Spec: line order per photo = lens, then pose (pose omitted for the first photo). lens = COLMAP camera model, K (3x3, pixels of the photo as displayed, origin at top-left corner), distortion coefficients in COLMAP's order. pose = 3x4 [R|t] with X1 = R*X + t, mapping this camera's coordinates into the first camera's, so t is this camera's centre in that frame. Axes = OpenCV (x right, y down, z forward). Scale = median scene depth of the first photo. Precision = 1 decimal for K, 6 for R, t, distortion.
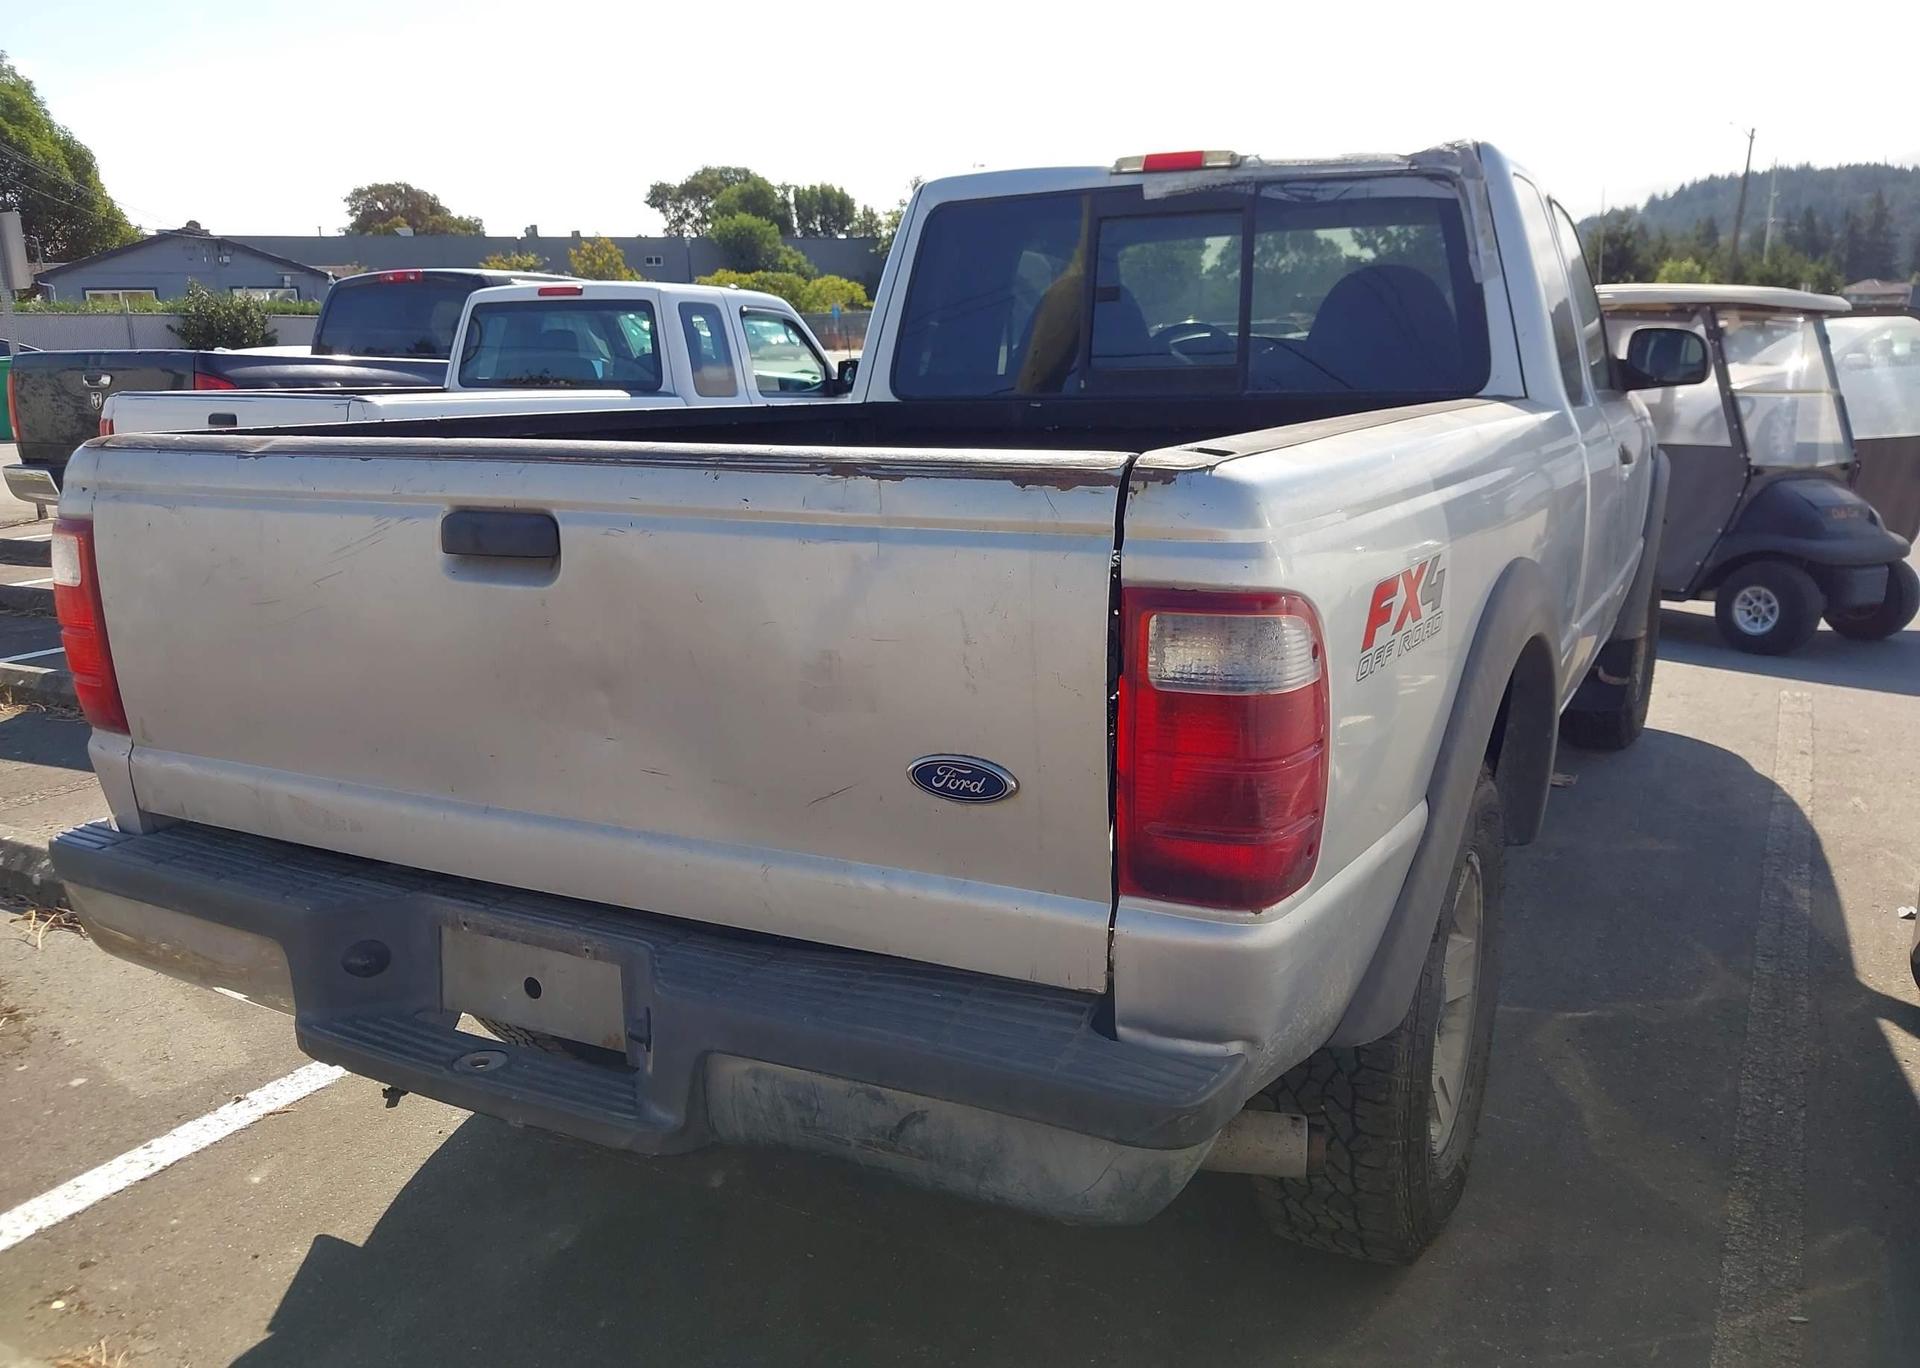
lens RADIAL K [[1533.3, 0, 956.9], [0, 1533.3, 684.9], [0, 0, 1]] dist [0.032057, -0.048649]
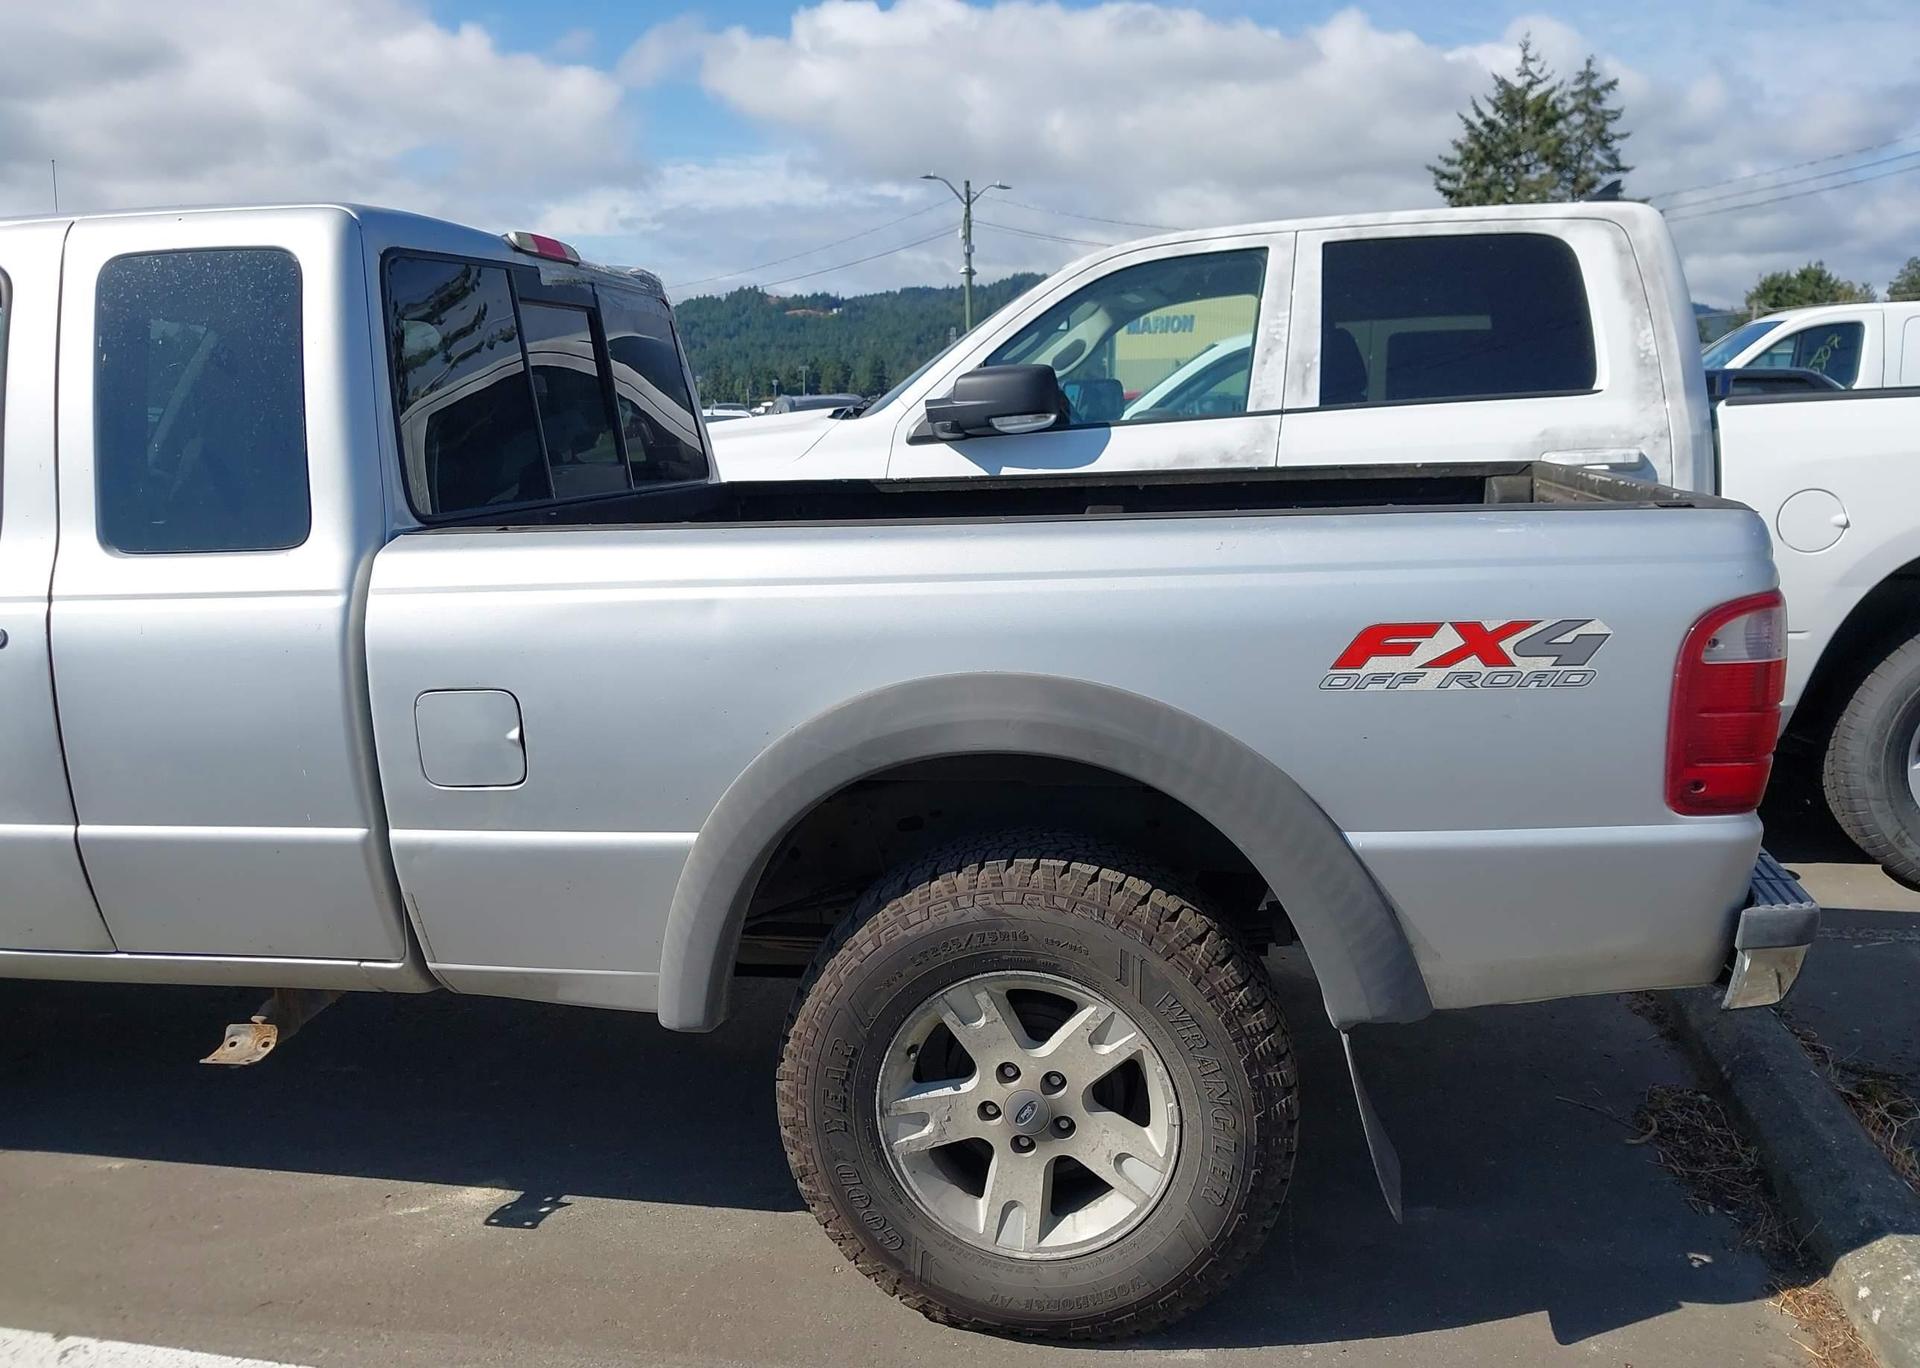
lens RADIAL K [[1533.3, 0, 958.4], [0, 1533.3, 690.6], [0, 0, 1]] dist [0.032057, -0.048649]
pose [[-0.285280, -0.150004, 0.946633, -0.939235], [0.233433, 0.947061, 0.220420, -0.264056], [-0.929583, 0.283857, -0.235162, 1.193392]]
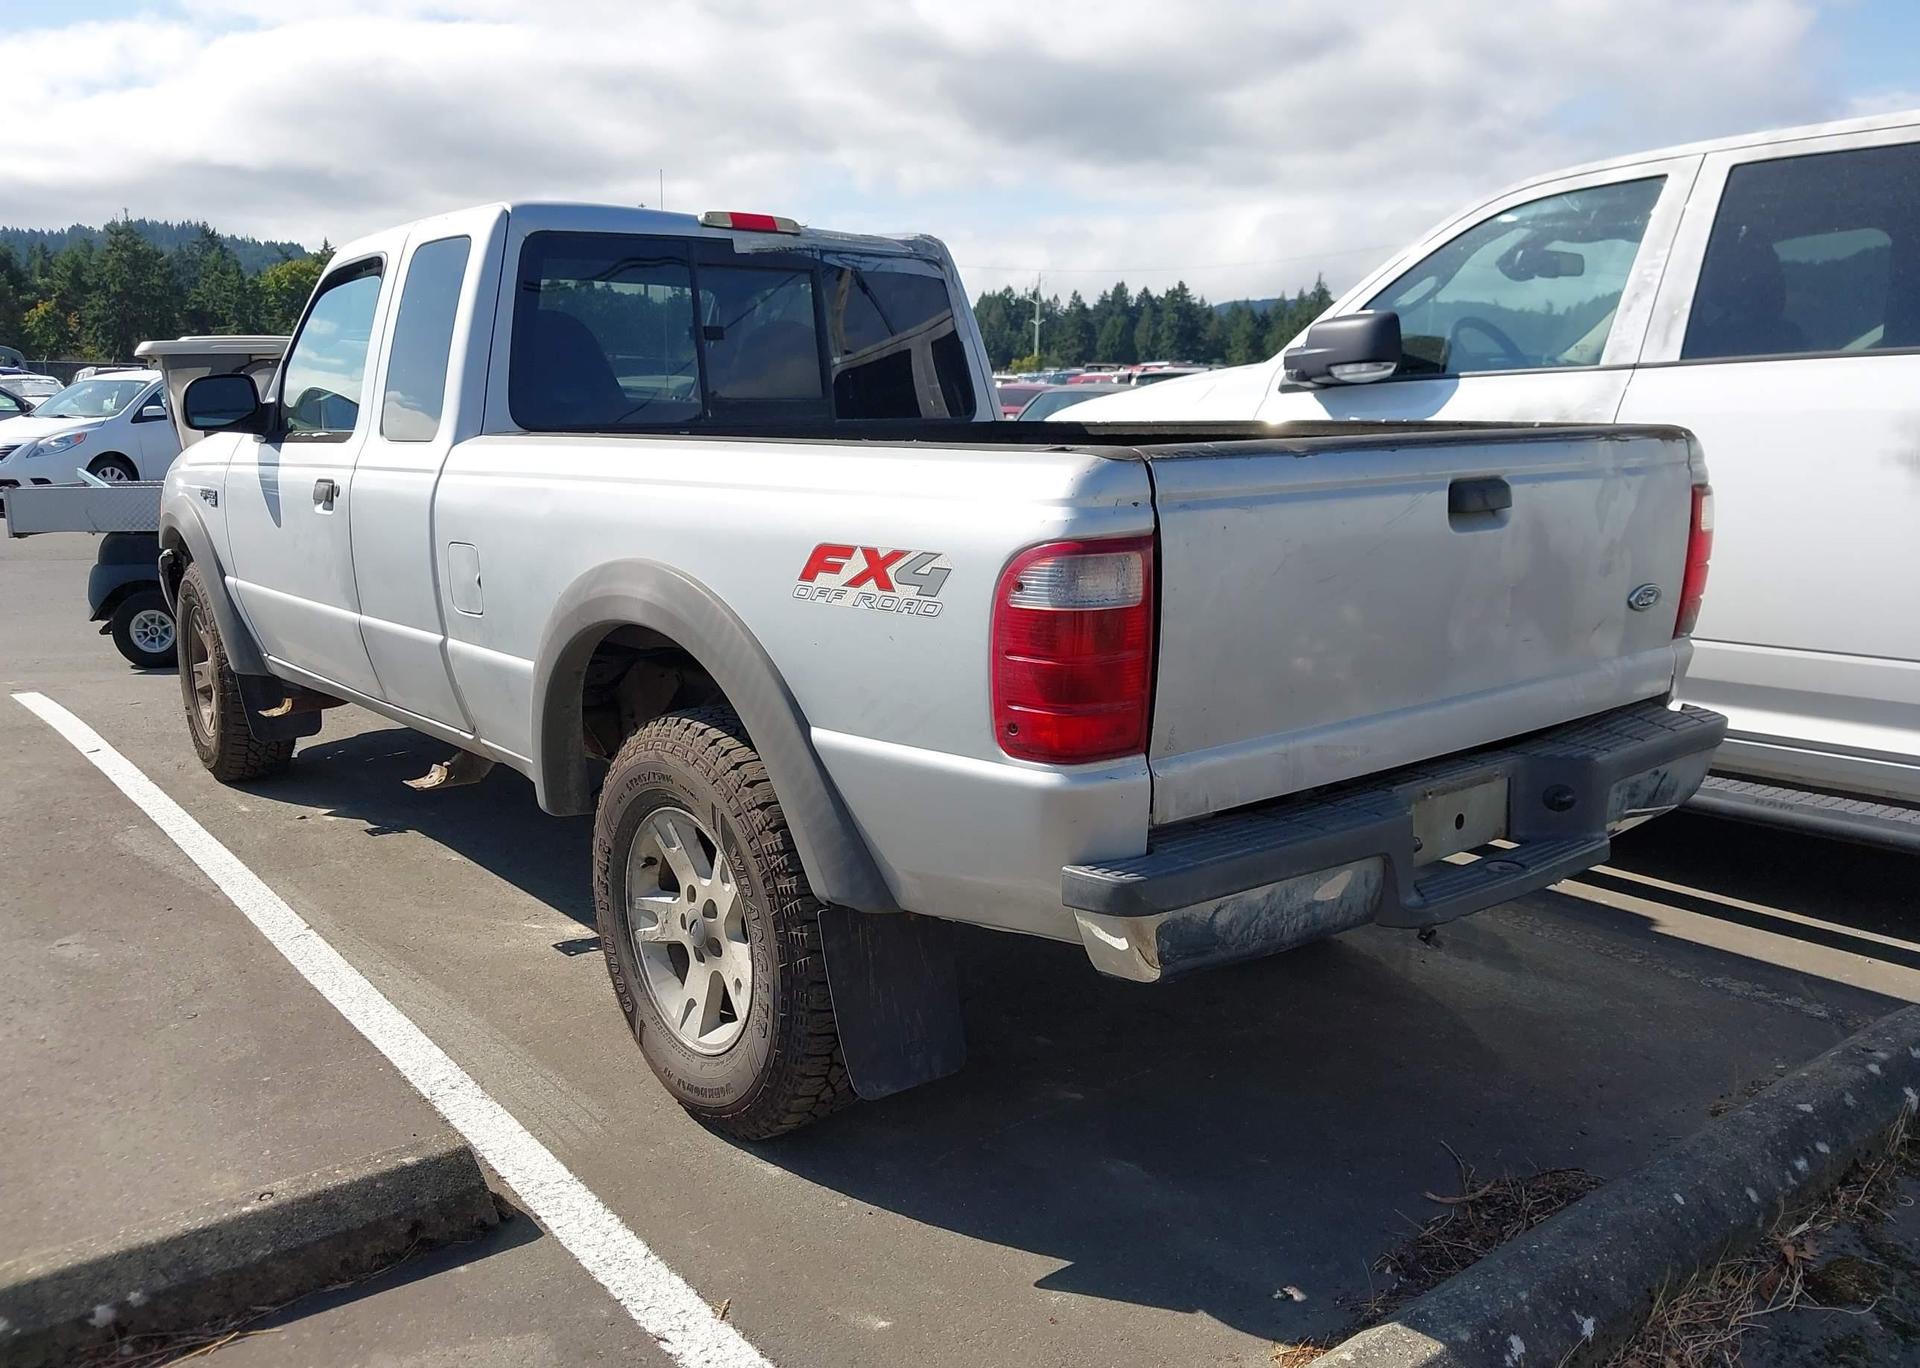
lens RADIAL K [[1533.3, 0, 968.7], [0, 1533.3, 683.0], [0, 0, 1]] dist [0.032057, -0.048649]
pose [[0.383958, -0.162778, 0.908889, -1.015626], [0.196515, 0.976193, 0.091815, -0.085622], [-0.902196, 0.143358, 0.406805, 0.485321]]
